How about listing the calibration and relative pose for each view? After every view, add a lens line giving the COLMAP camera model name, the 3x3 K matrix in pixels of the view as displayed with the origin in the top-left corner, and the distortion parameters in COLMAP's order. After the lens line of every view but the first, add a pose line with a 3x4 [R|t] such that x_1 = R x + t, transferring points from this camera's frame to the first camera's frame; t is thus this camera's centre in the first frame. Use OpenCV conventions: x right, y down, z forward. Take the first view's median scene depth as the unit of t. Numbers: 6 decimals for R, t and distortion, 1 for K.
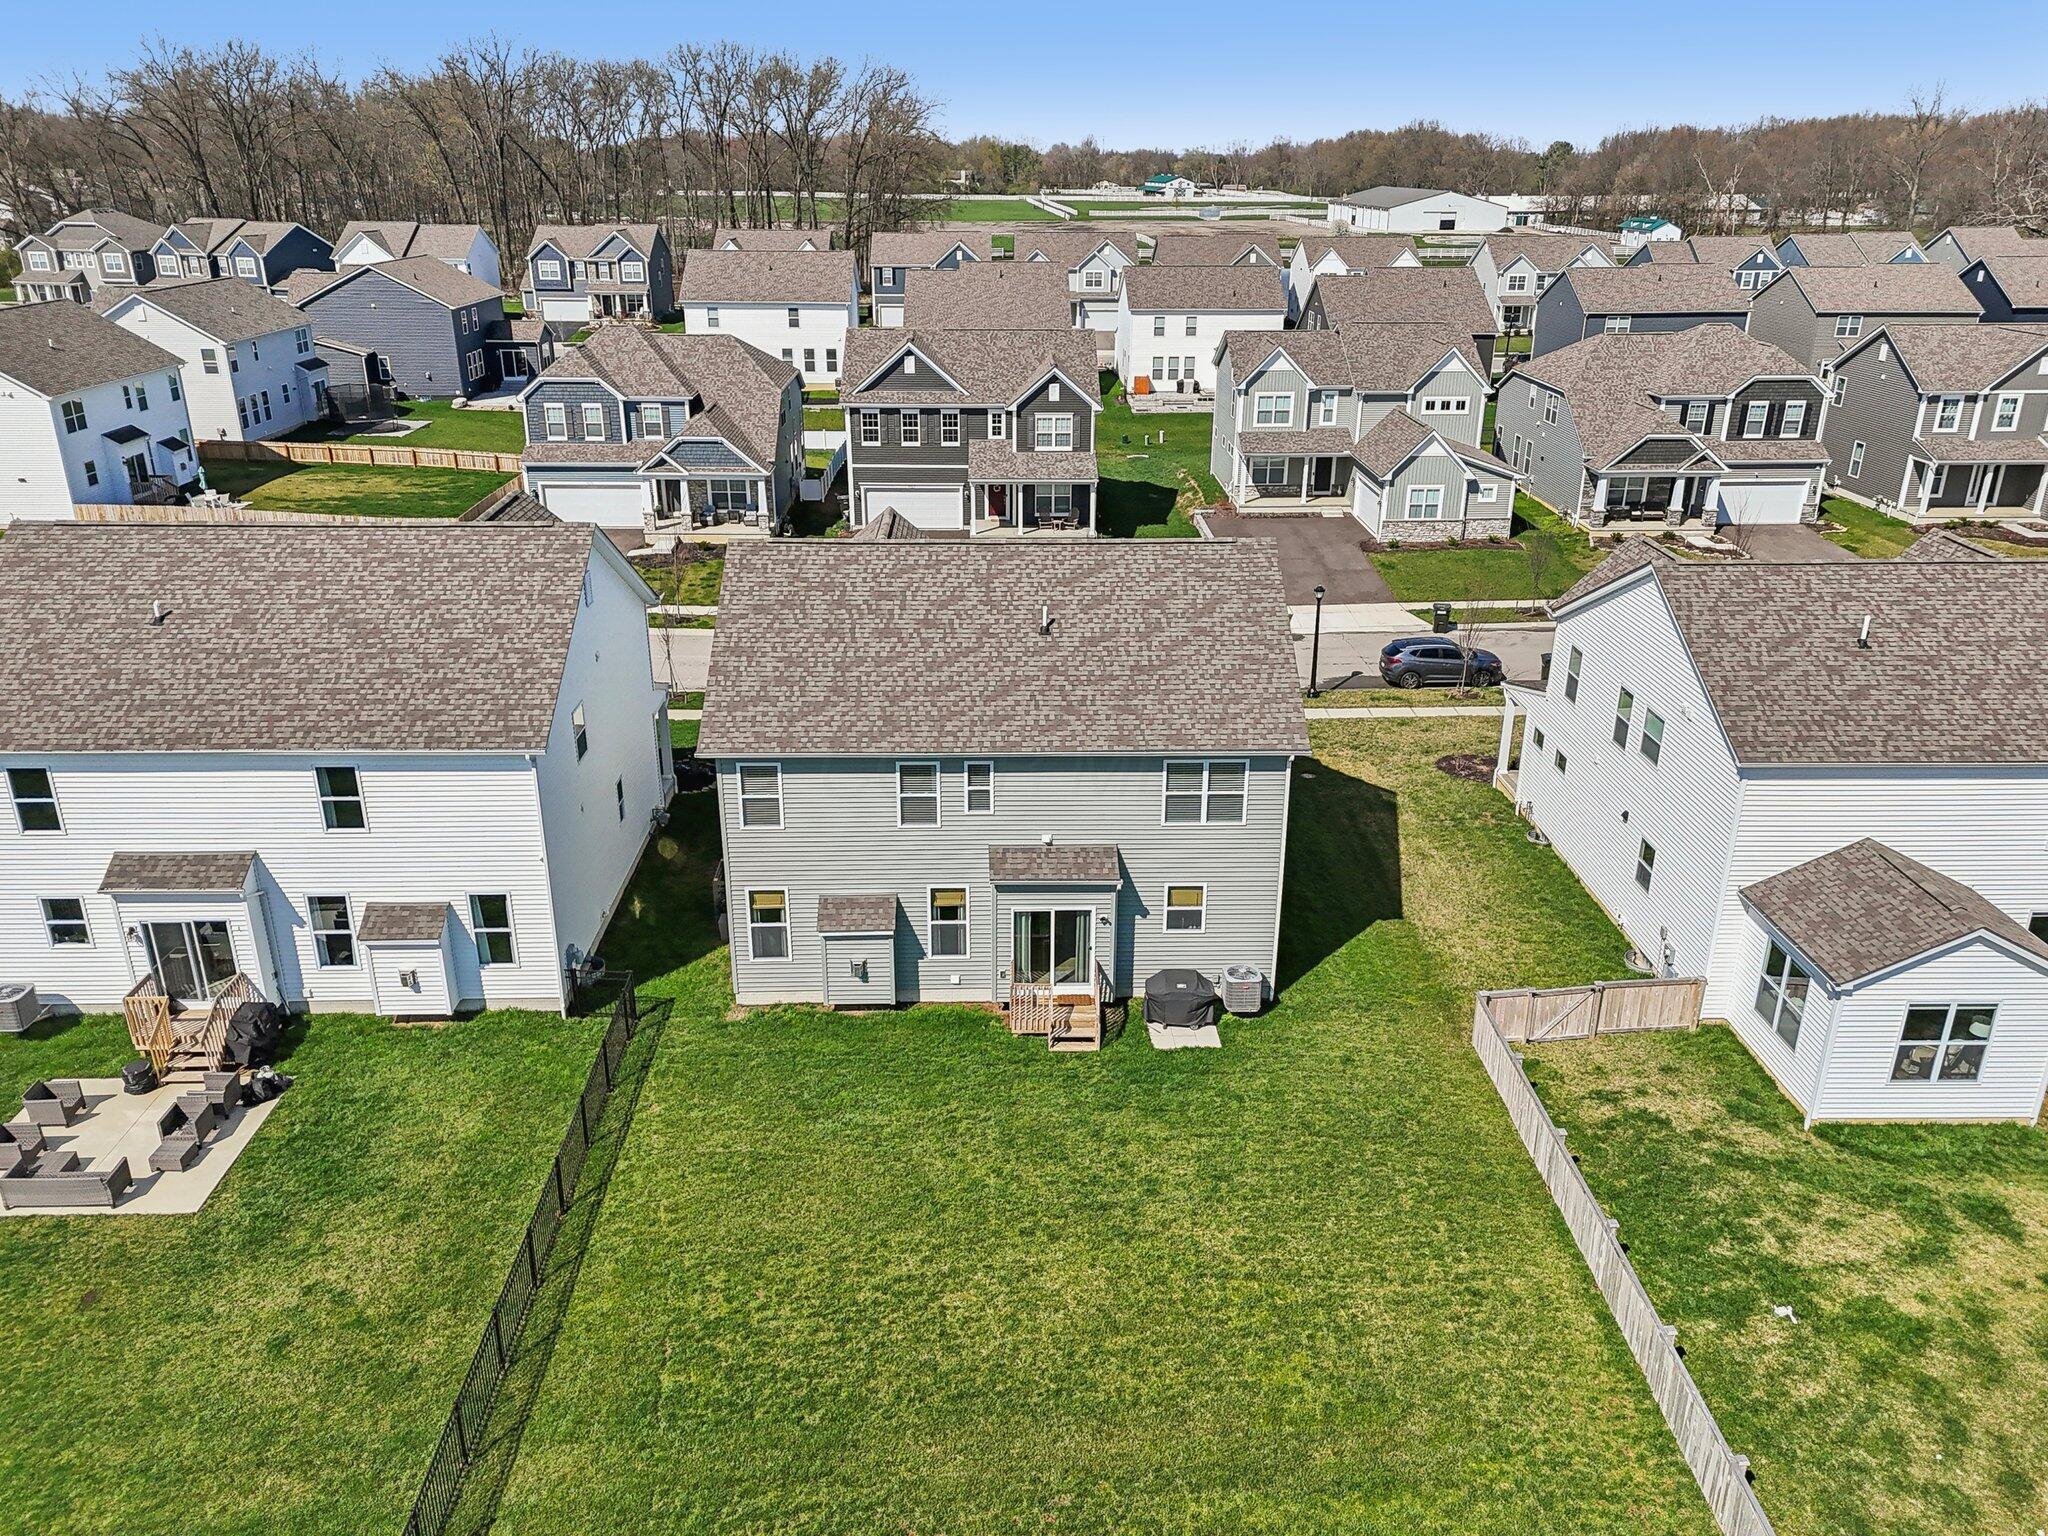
lens RADIAL K [[1509.5, 0, 1027.7], [0, 1509.5, 767.9], [0, 0, 1]] dist [0.076464, -0.079246]
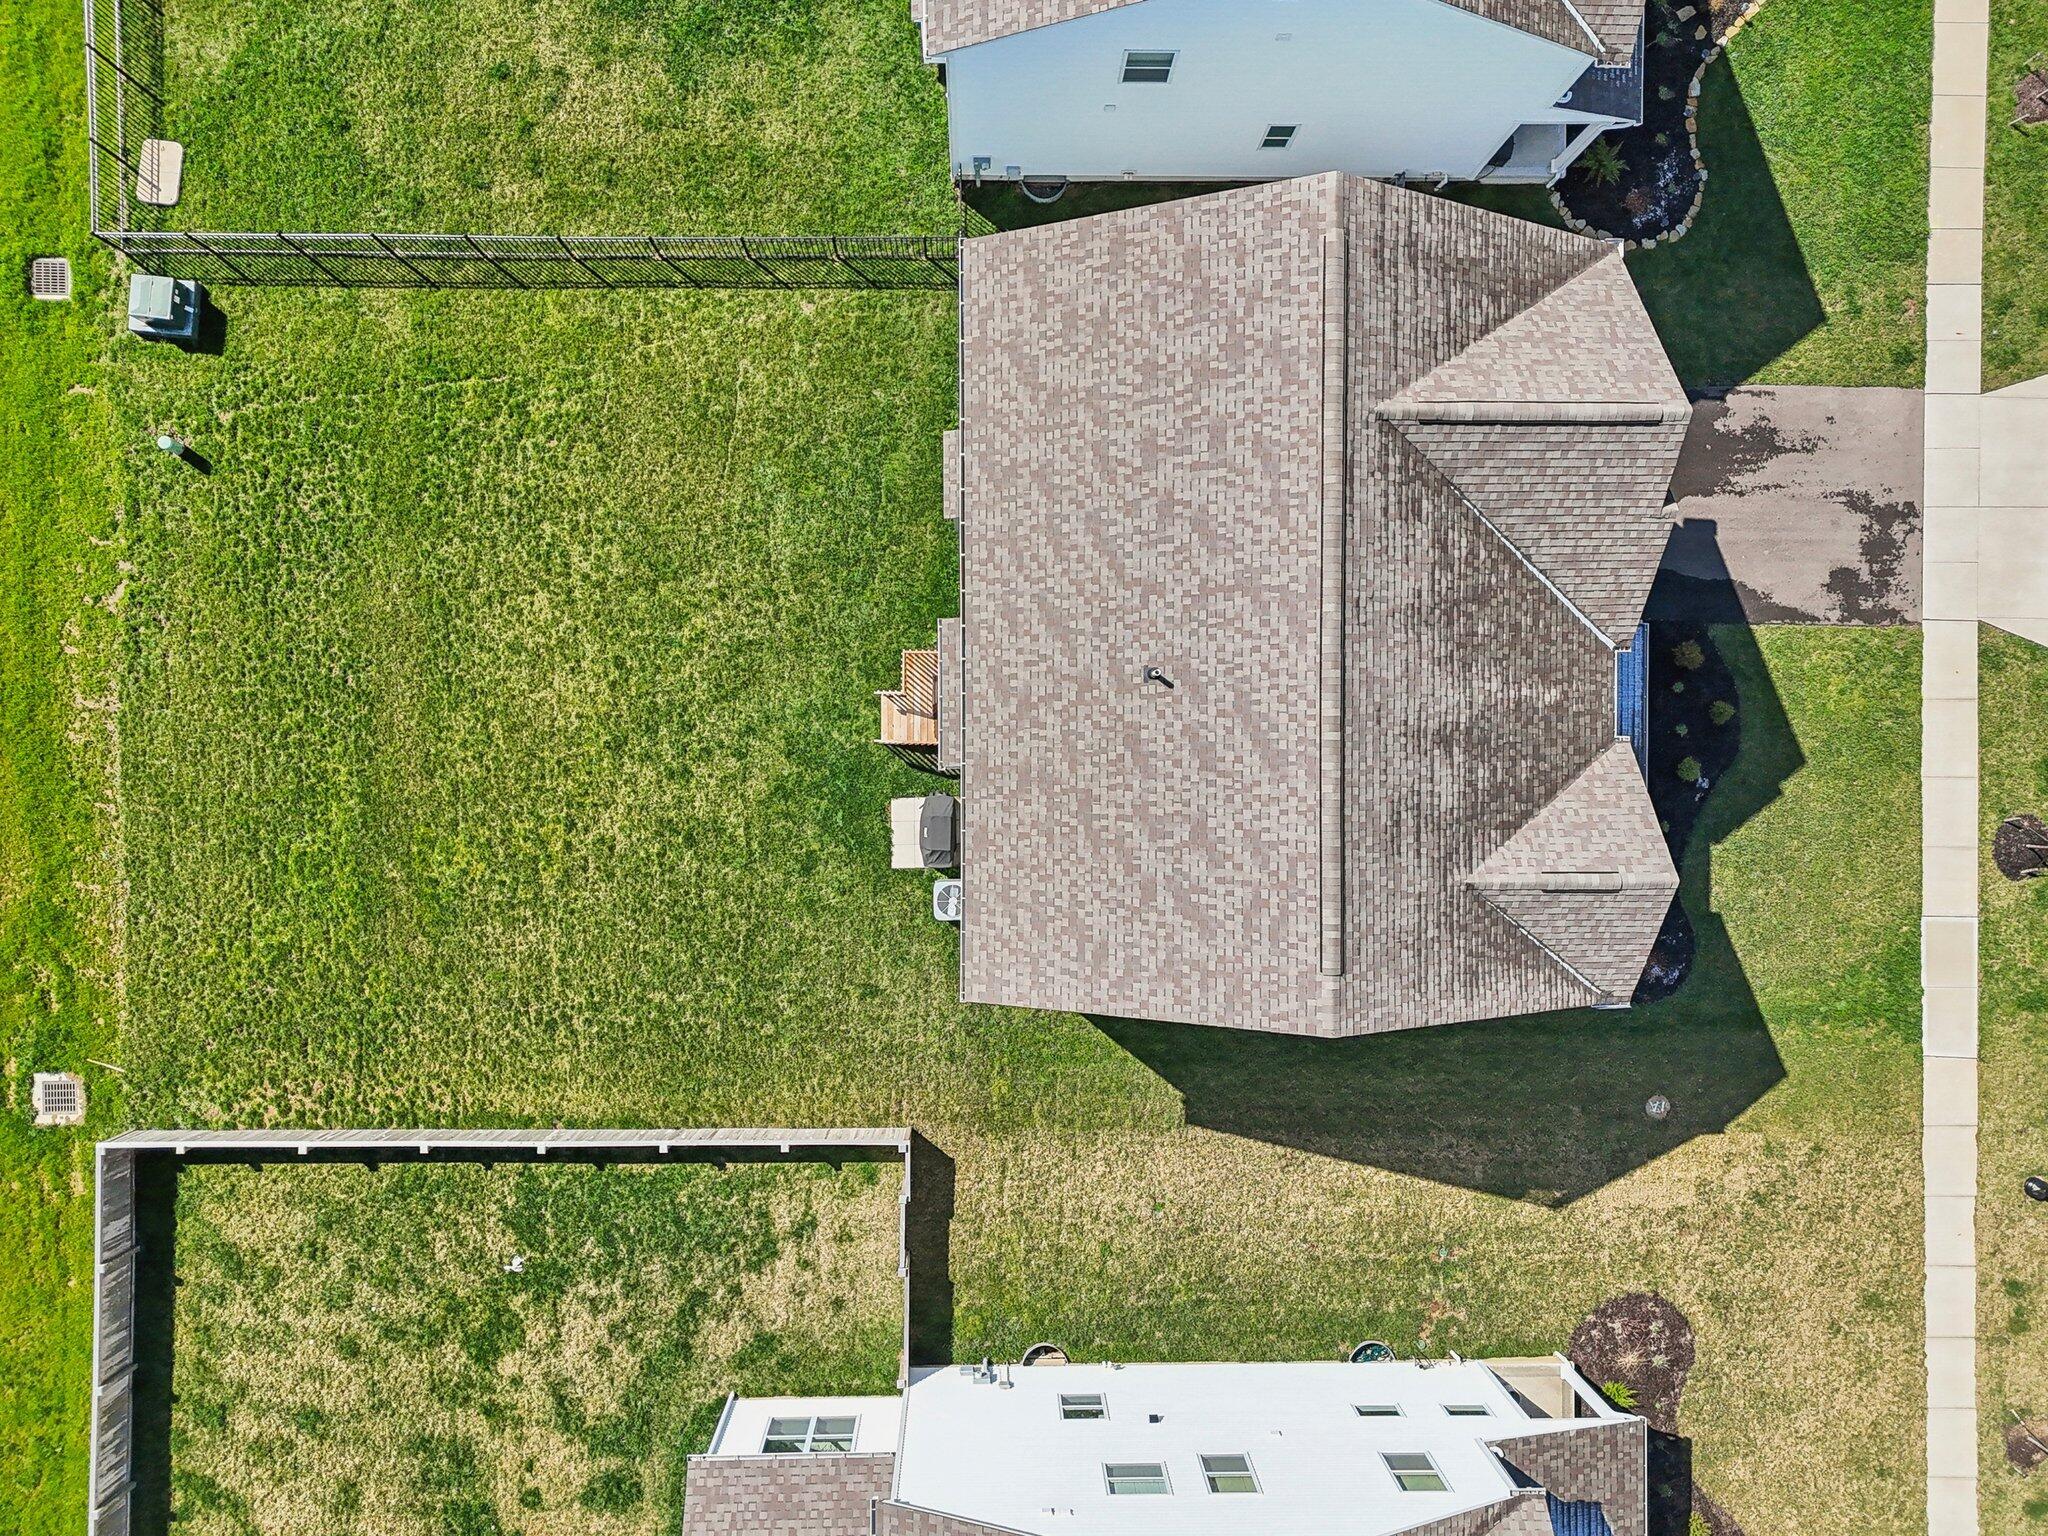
lens RADIAL K [[1509.5, 0, 1026.9], [0, 1509.5, 763.4], [0, 0, 1]] dist [0.076464, -0.079246]
pose [[-0.025476, 0.999651, 0.007042, 0.049667], [-0.406147, -0.016787, 0.913654, -0.725744], [0.913453, 0.020416, 0.406432, 0.662976]]
